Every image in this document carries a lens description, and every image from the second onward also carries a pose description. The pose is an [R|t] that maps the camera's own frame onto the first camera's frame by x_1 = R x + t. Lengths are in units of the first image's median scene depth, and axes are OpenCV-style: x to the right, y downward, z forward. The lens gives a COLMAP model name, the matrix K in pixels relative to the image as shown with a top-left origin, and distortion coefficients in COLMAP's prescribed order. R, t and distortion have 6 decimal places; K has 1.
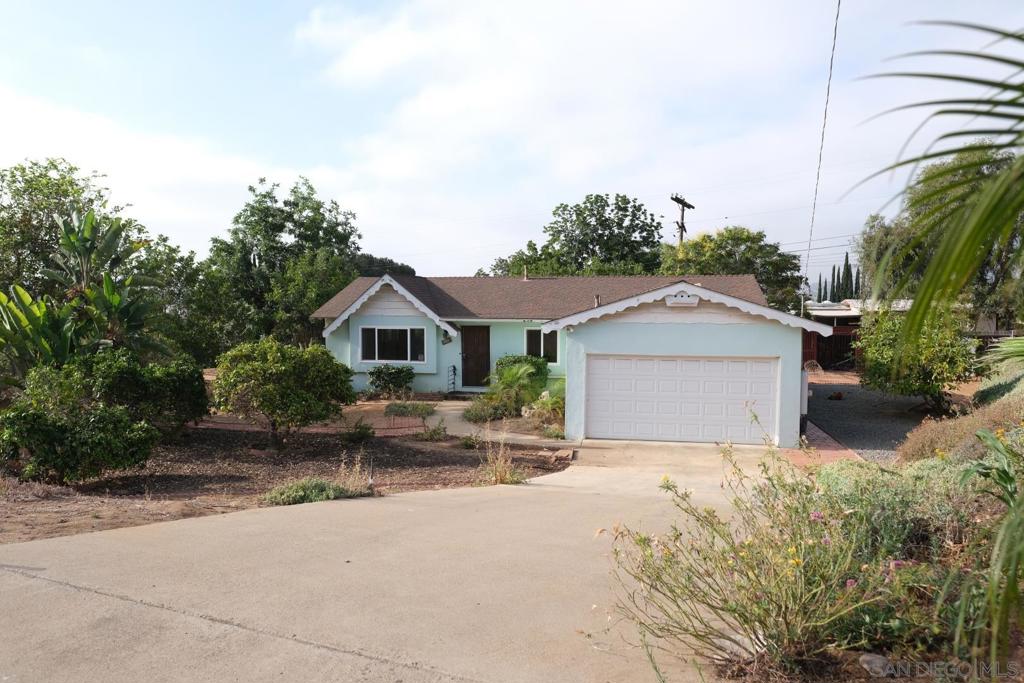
lens RADIAL K [[703.8, 0, 514.9], [0, 703.8, 340.0], [0, 0, 1]] dist [-0.007263, -0.000795]
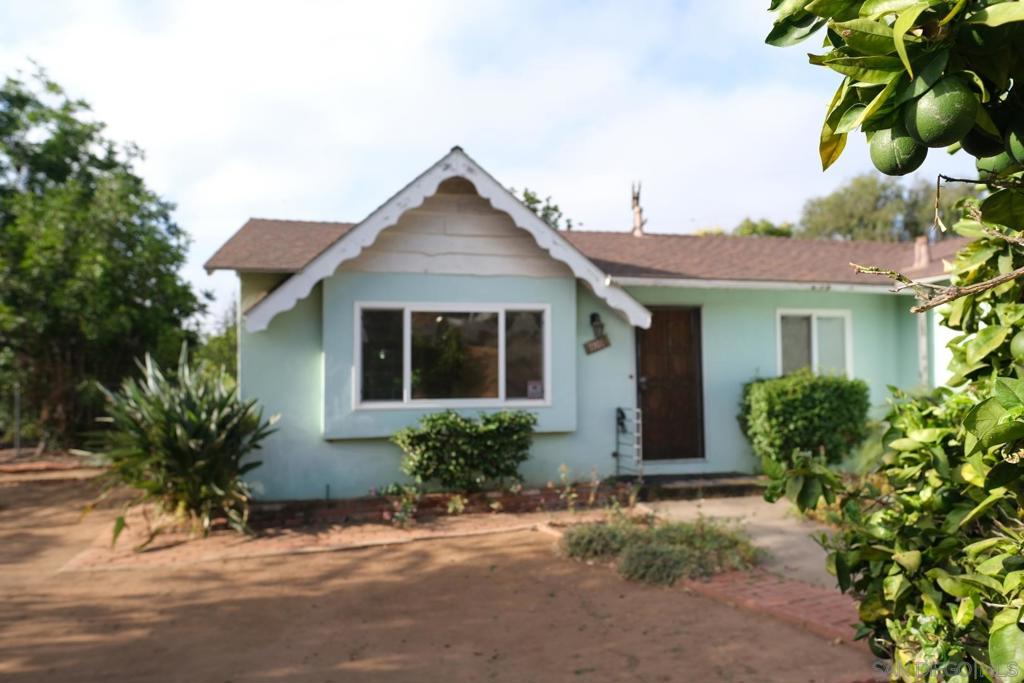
lens RADIAL K [[703.8, 0, 511.9], [0, 703.8, 344.3], [0, 0, 1]] dist [-0.007263, -0.000795]
pose [[0.913493, 0.004251, 0.406833, -0.296541], [0.037337, 0.994850, -0.094231, 0.035992], [-0.405138, 0.101269, 0.908629, 0.672101]]
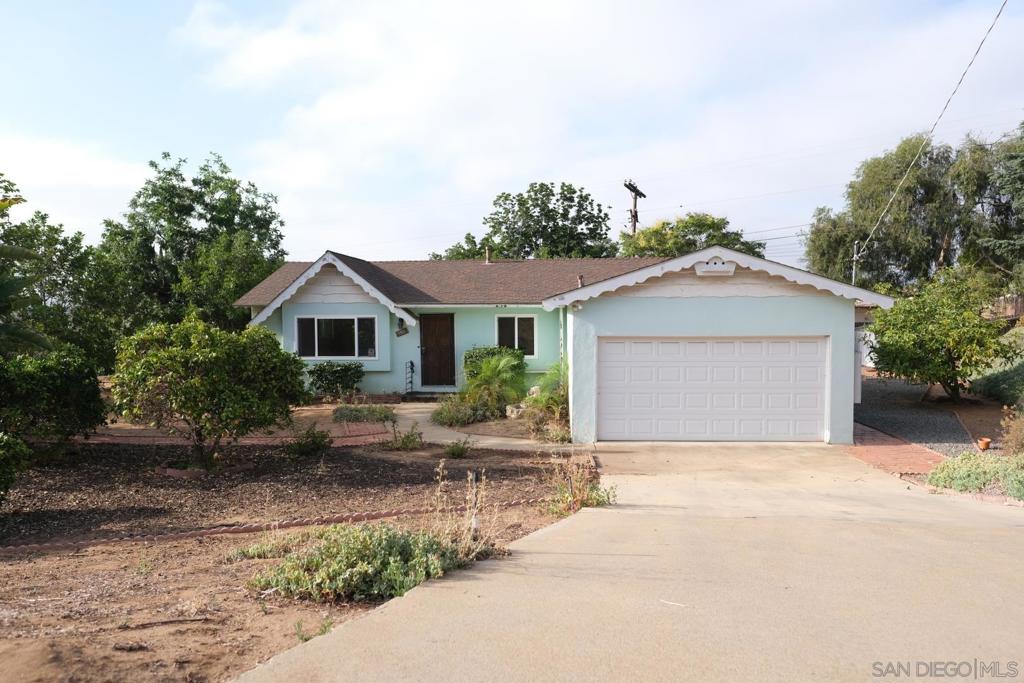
lens RADIAL K [[703.8, 0, 510.9], [0, 703.8, 341.3], [0, 0, 1]] dist [-0.007263, -0.000795]
pose [[0.992788, -0.014334, 0.119021, -0.068515], [0.015806, 0.999810, -0.011433, 0.024056], [-0.118834, 0.013232, 0.992826, 0.150684]]
